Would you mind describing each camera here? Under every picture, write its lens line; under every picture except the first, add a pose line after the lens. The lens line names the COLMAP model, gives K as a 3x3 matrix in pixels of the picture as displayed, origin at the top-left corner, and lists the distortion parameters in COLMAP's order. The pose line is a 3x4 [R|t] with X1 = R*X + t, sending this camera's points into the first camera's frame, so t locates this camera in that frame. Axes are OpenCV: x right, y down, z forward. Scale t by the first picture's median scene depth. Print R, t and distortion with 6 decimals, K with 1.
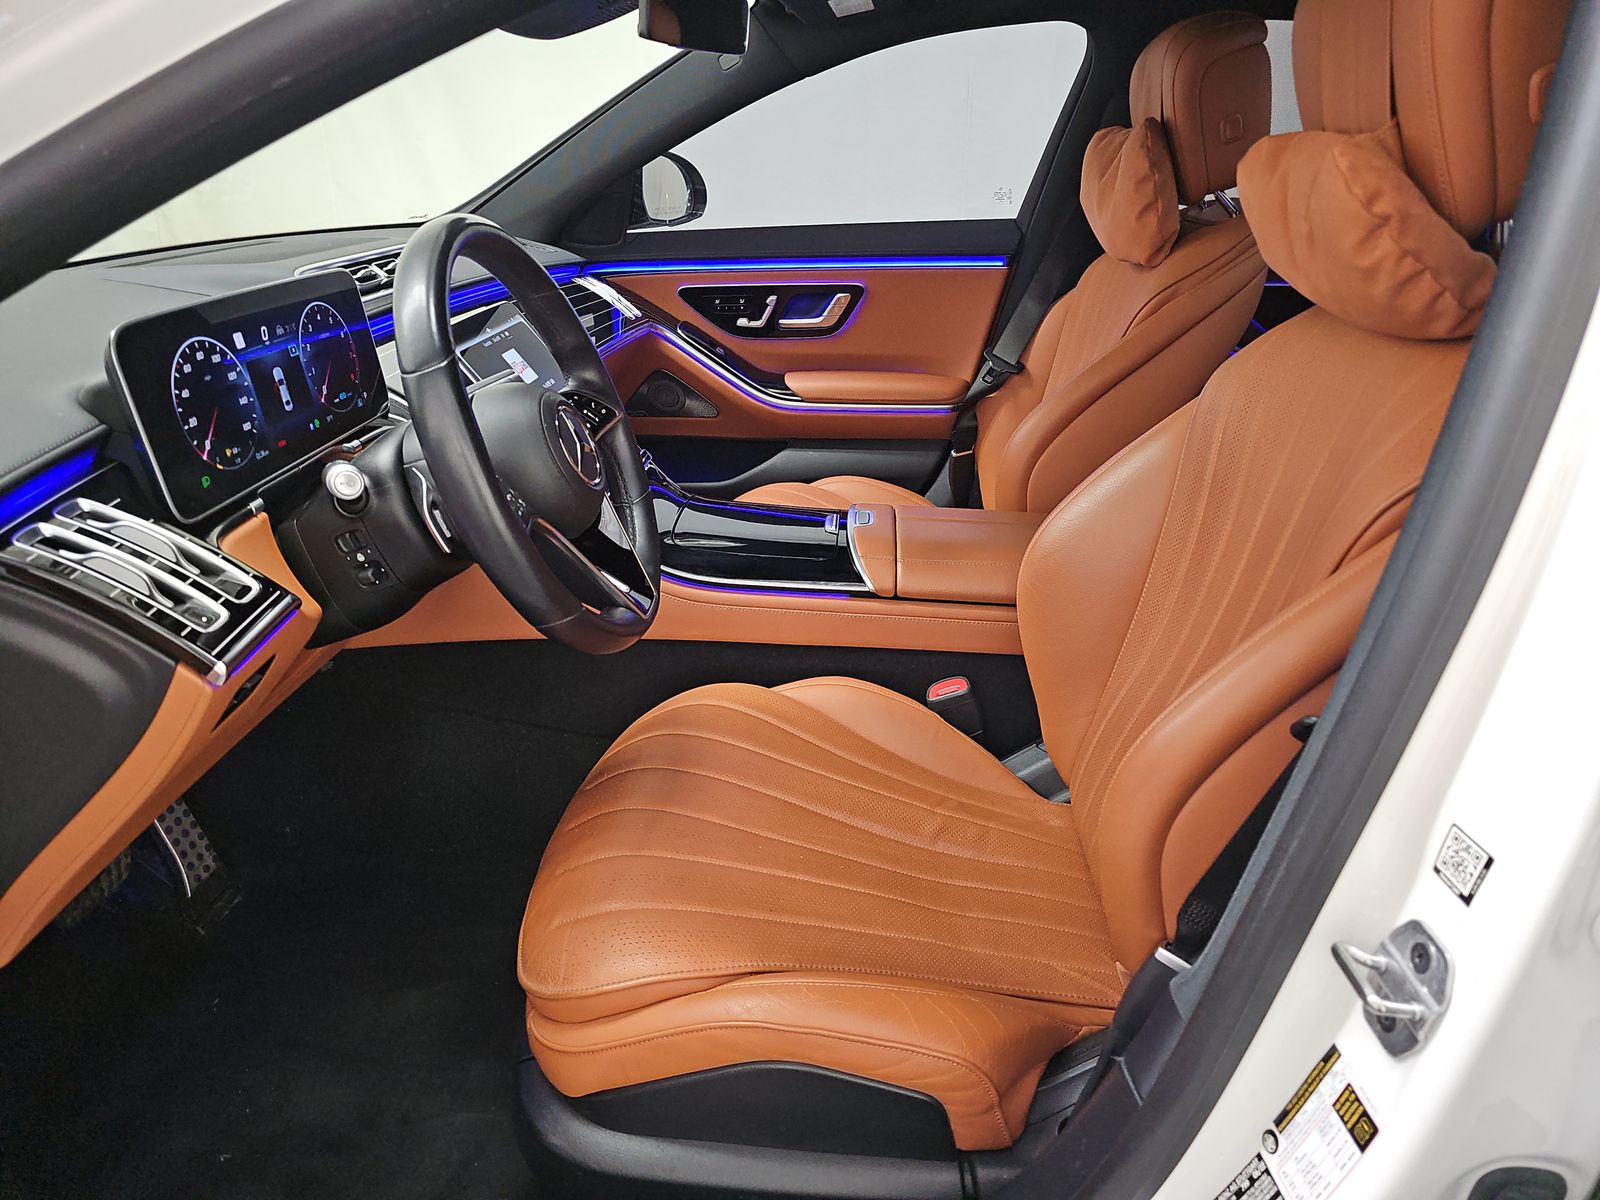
lens RADIAL K [[1051.3, 0, 809.0], [0, 1051.3, 580.2], [0, 0, 1]] dist [0.068992, -0.062599]
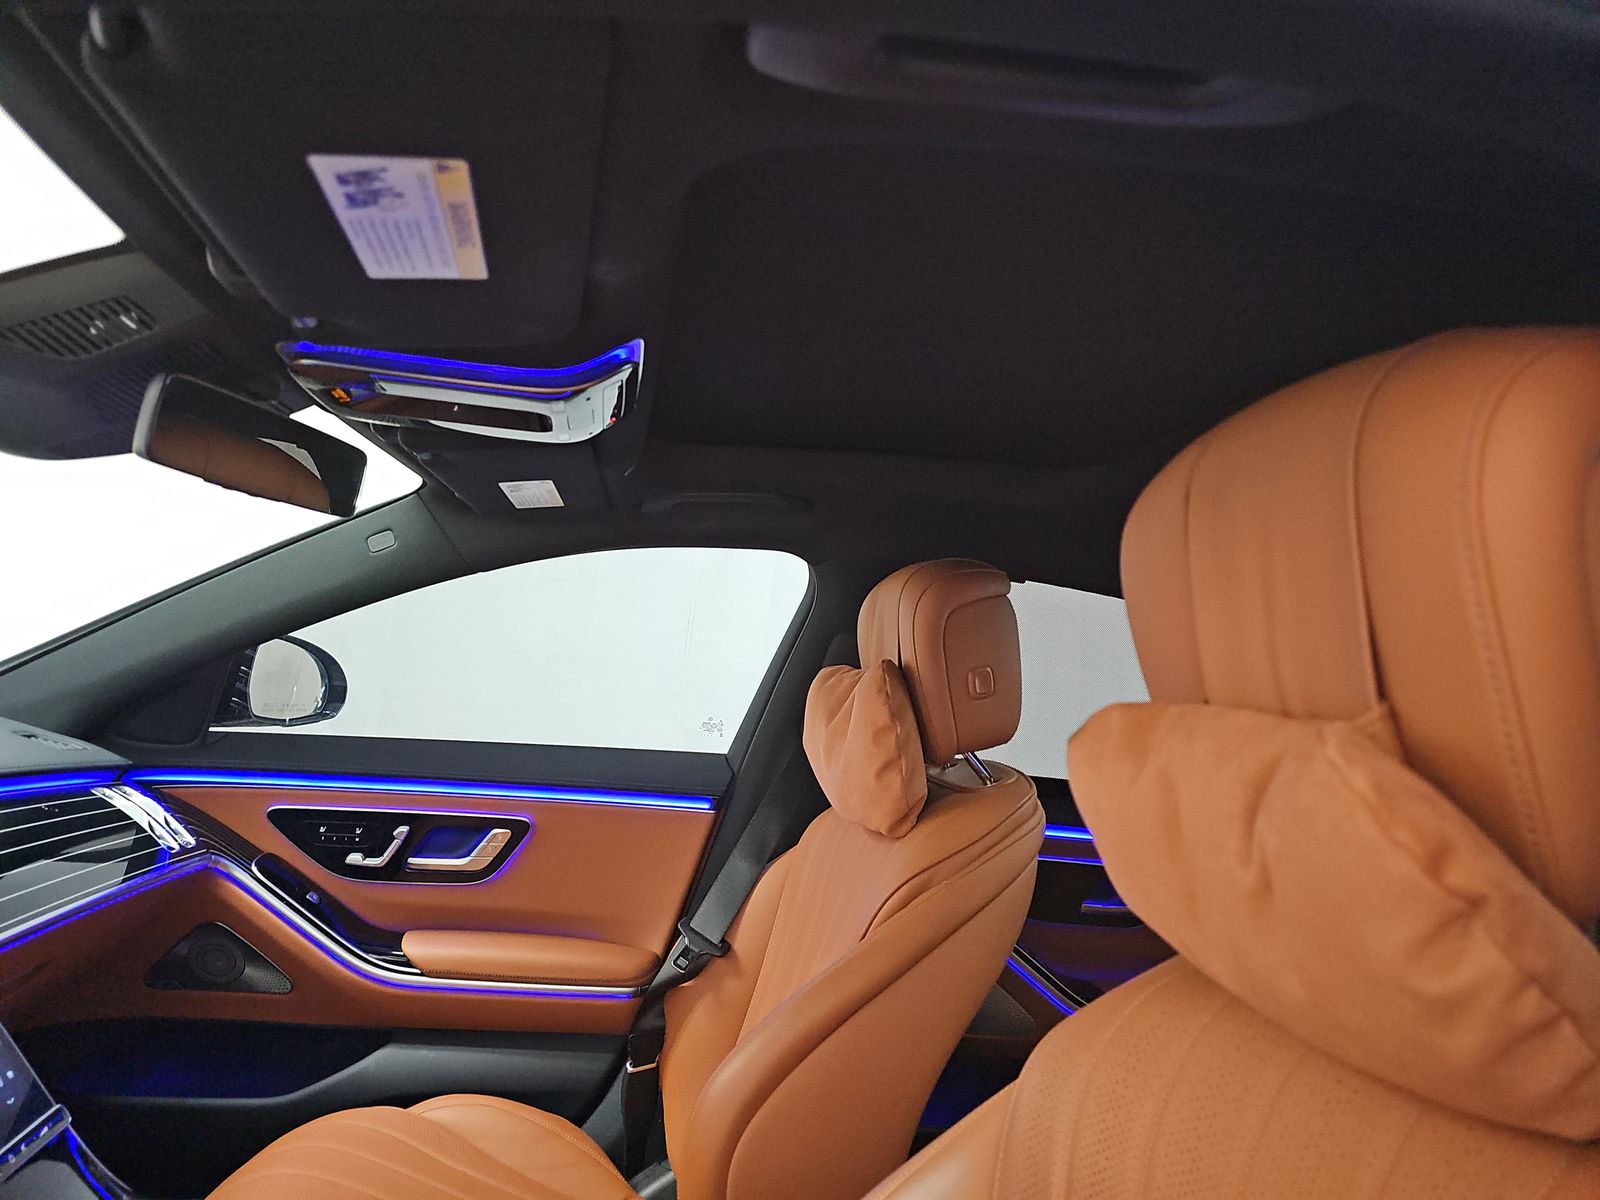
lens RADIAL K [[1051.3, 0, 809.0], [0, 1051.3, 580.2], [0, 0, 1]] dist [0.068992, -0.062599]
pose [[0.963419, 0.121798, 0.238724, 0.044532], [-0.000019, 0.890792, -0.454412, -0.089006], [-0.268000, 0.437784, 0.858208, 0.217539]]
